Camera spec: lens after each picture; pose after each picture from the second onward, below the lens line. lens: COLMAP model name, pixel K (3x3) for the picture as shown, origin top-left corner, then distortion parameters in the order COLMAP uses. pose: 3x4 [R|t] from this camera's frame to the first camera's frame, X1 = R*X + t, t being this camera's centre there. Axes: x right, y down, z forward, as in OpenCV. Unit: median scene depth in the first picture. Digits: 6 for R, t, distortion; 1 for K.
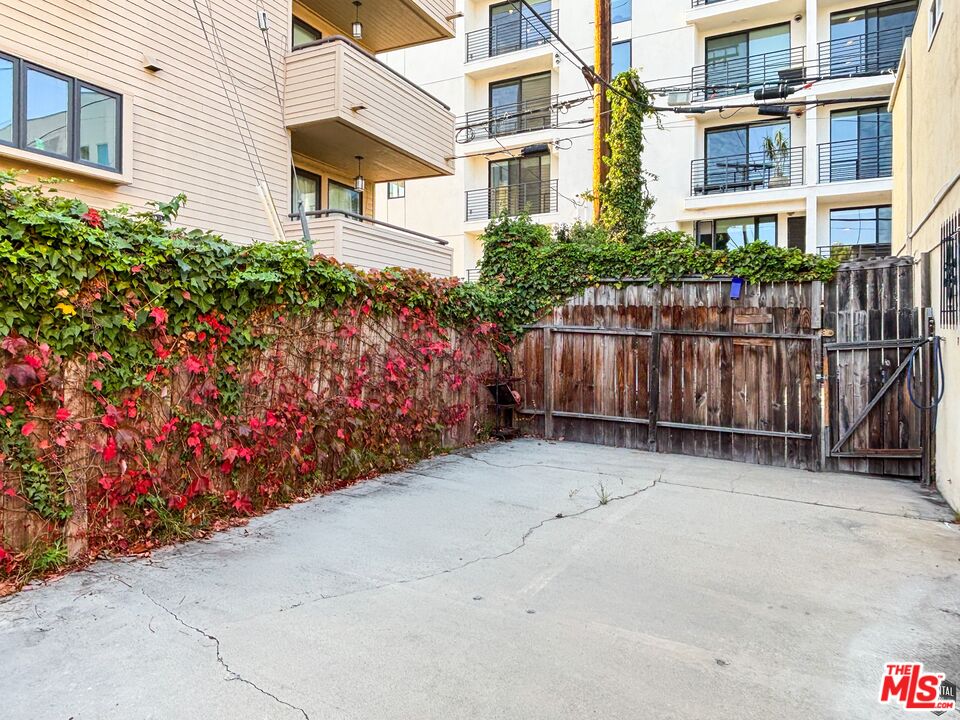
lens RADIAL K [[649.2, 0, 452.8], [0, 649.2, 343.6], [0, 0, 1]] dist [0.003820, -0.021053]
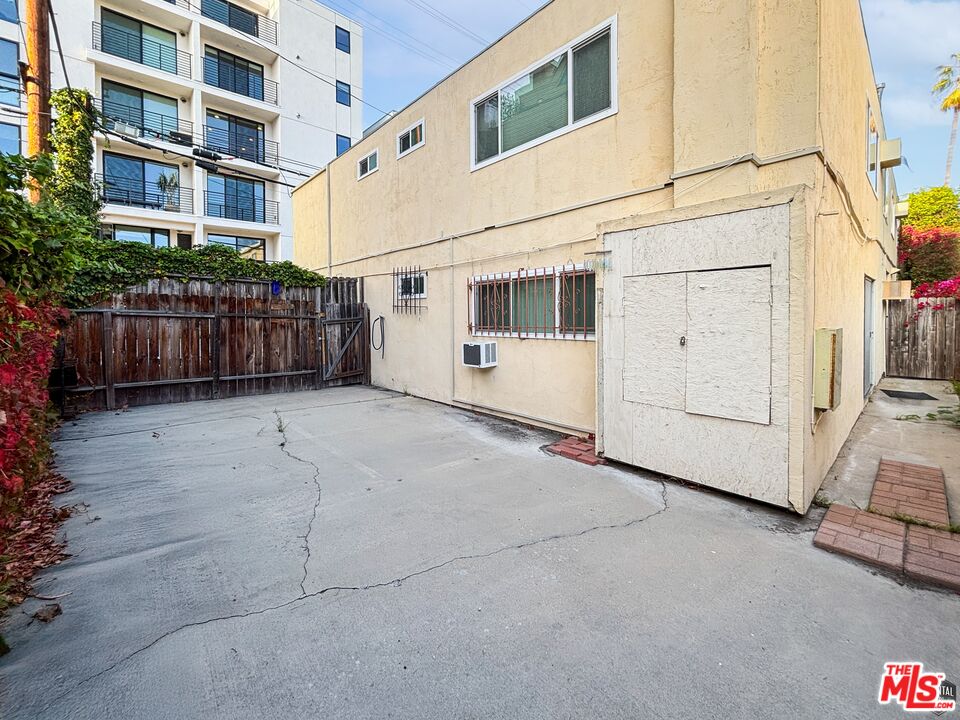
lens RADIAL K [[394.6, 0, 480.9], [0, 394.6, 319.3], [0, 0, 1]] dist [-0.000282, -0.000486]
pose [[0.333461, -0.020610, 0.942539, -0.304973], [0.014028, 0.999759, 0.016898, -0.014440], [-0.942659, 0.007587, 0.333670, 0.163250]]
